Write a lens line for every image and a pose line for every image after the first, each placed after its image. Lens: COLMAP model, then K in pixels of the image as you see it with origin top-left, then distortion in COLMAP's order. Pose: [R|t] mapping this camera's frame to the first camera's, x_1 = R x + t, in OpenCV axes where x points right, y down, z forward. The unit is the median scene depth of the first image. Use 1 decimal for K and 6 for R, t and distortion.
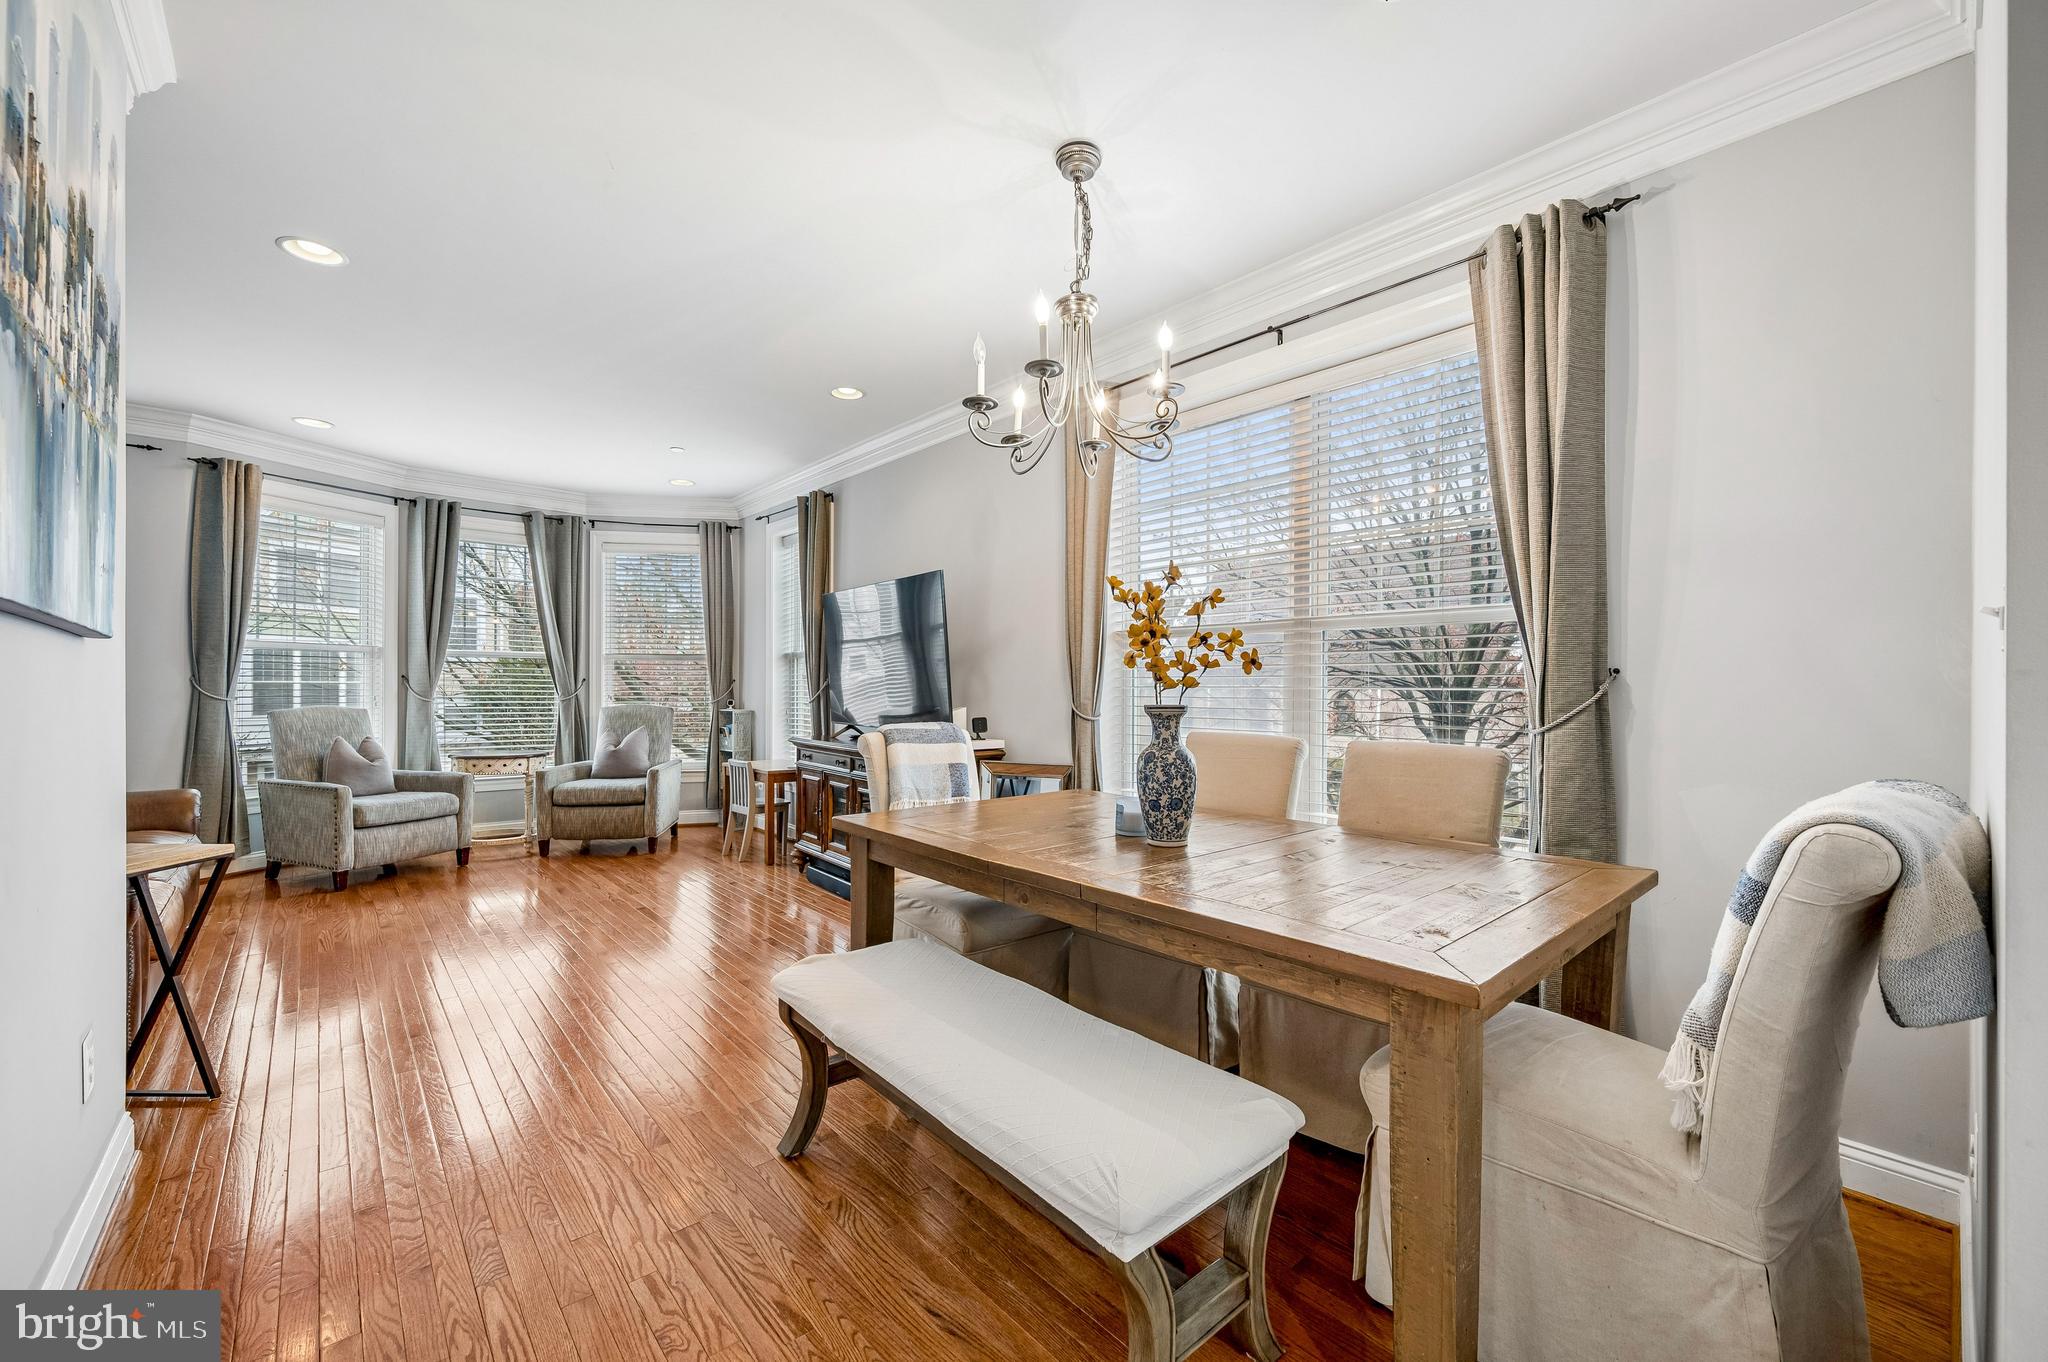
lens RADIAL K [[804.7, 0, 1027.0], [0, 804.7, 684.7], [0, 0, 1]] dist [-0.003901, 0.000045]
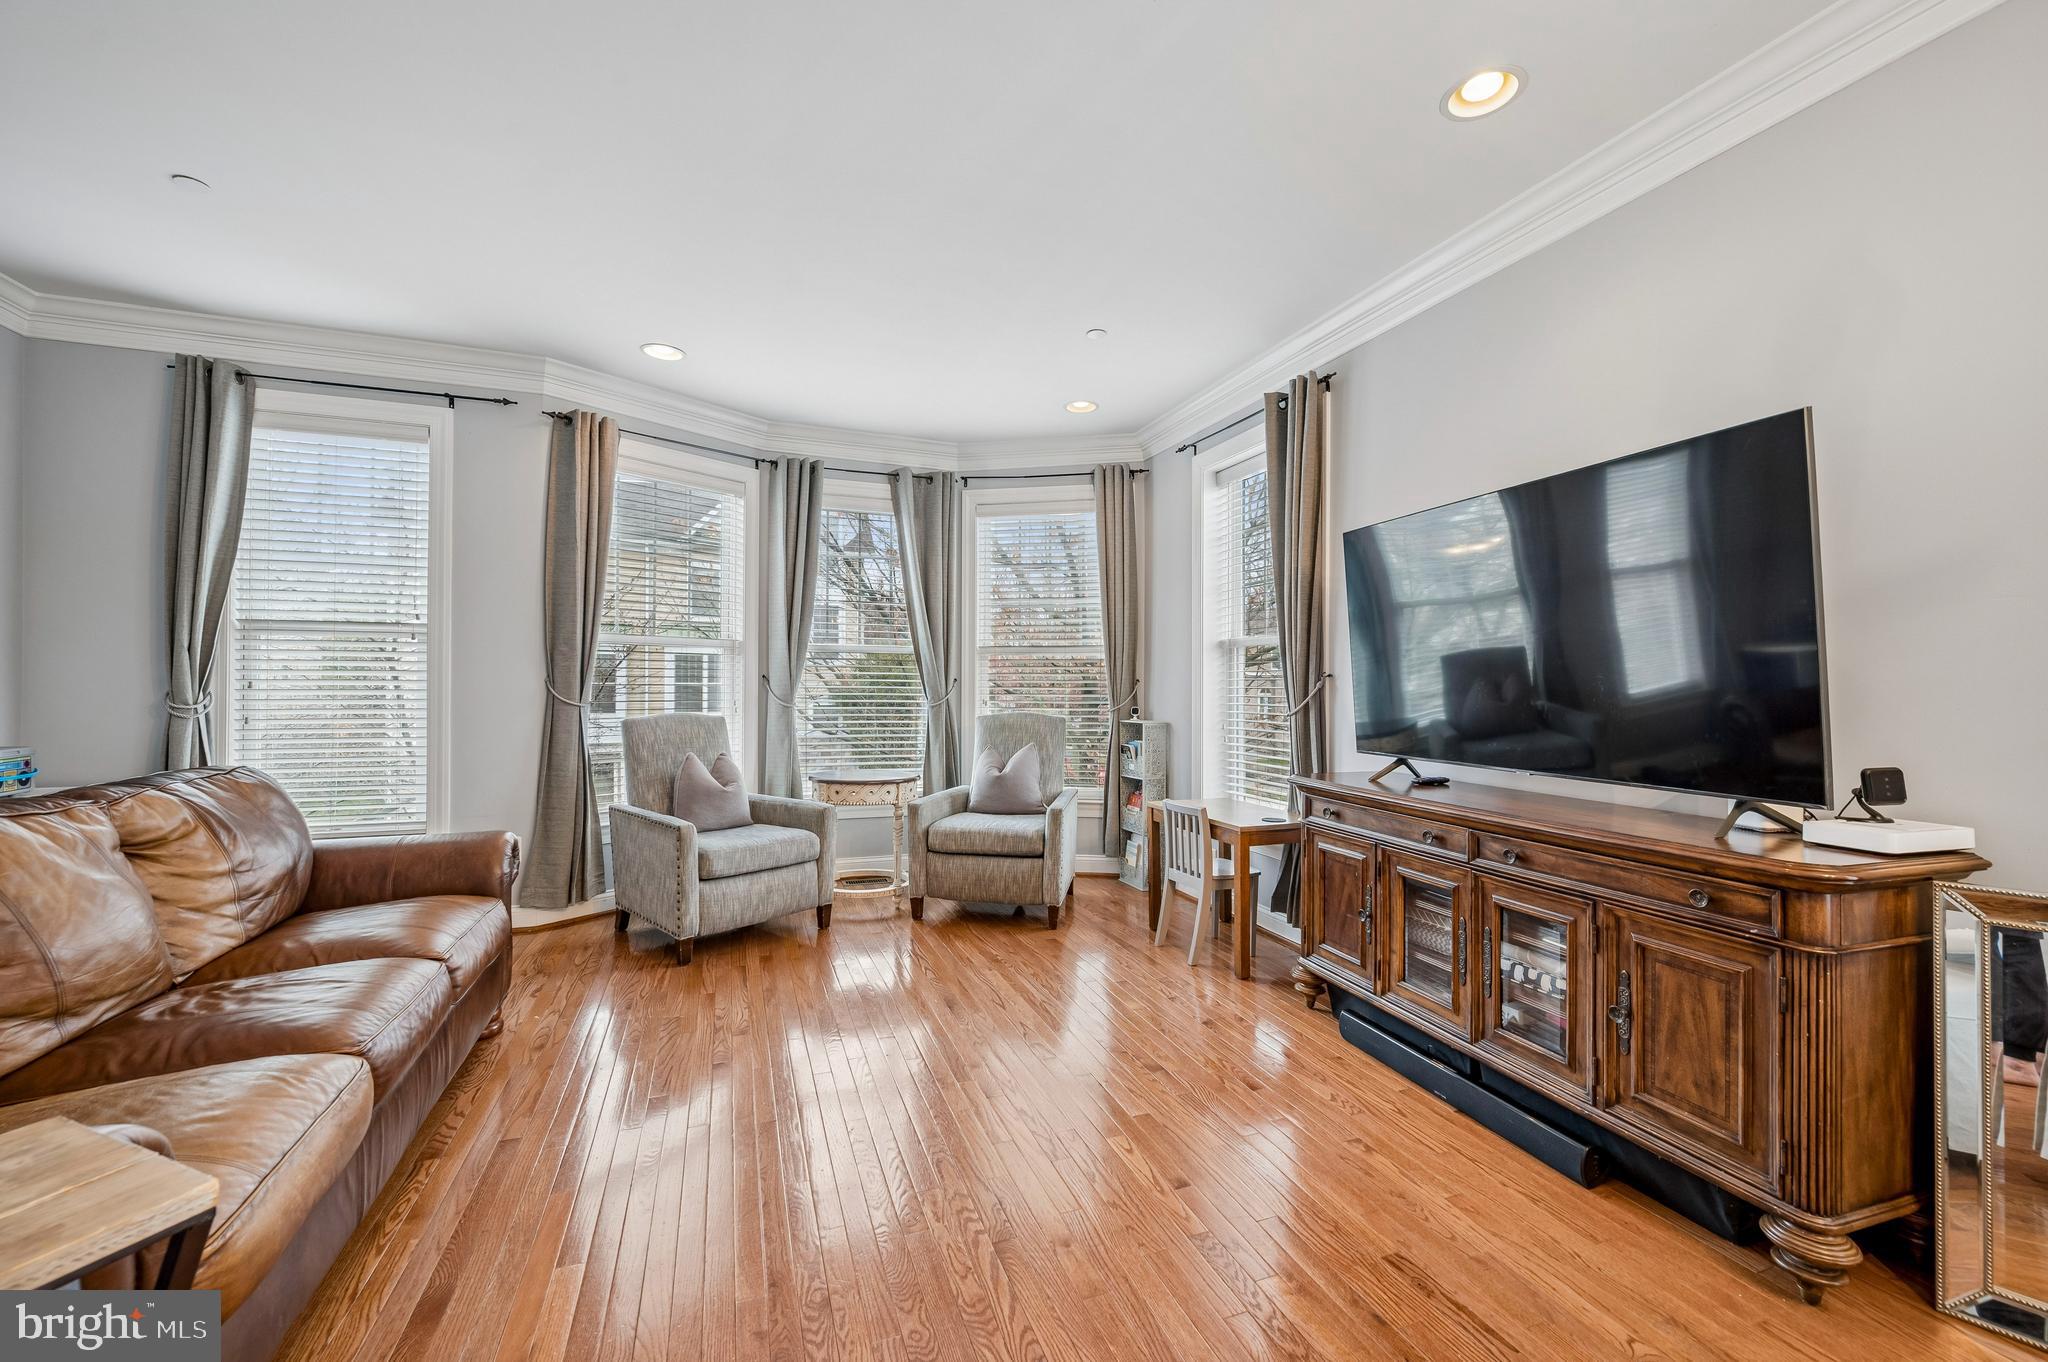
lens RADIAL K [[804.7, 0, 1025.6], [0, 804.7, 684.0], [0, 0, 1]] dist [-0.003901, 0.000045]
pose [[0.930966, -0.001231, -0.365103, -0.259305], [0.000038, 0.999995, -0.003275, -0.000150], [0.365105, 0.003035, 0.930962, 0.378046]]
